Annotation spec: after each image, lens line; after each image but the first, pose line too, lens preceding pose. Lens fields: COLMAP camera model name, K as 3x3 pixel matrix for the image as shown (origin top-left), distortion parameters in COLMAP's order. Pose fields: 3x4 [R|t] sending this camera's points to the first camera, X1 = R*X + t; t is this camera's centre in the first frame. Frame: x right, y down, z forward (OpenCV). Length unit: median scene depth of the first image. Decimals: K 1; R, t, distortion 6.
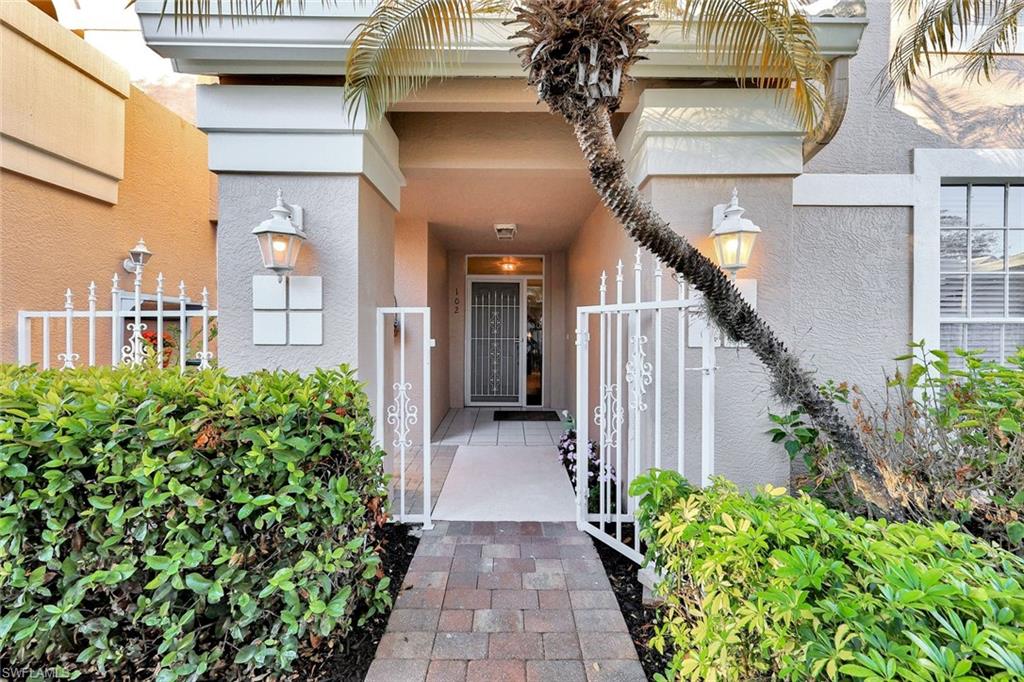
lens RADIAL K [[448.2, 0, 513.1], [0, 448.2, 337.1], [0, 0, 1]] dist [-0.000461, 0.000004]
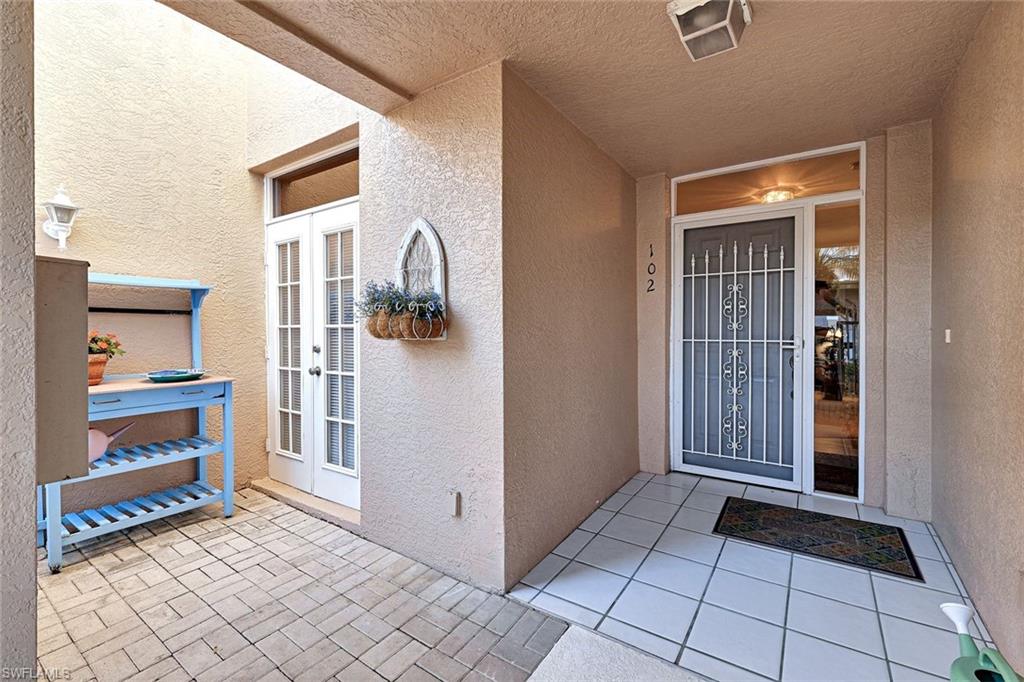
lens RADIAL K [[448.2, 0, 509.7], [0, 448.2, 337.5], [0, 0, 1]] dist [-0.000461, 0.000004]
pose [[0.821632, 0.001454, -0.570016, 0.035844], [0.000458, 0.999995, 0.003211, -0.000956], [0.570018, -0.002899, 0.821627, 0.466295]]
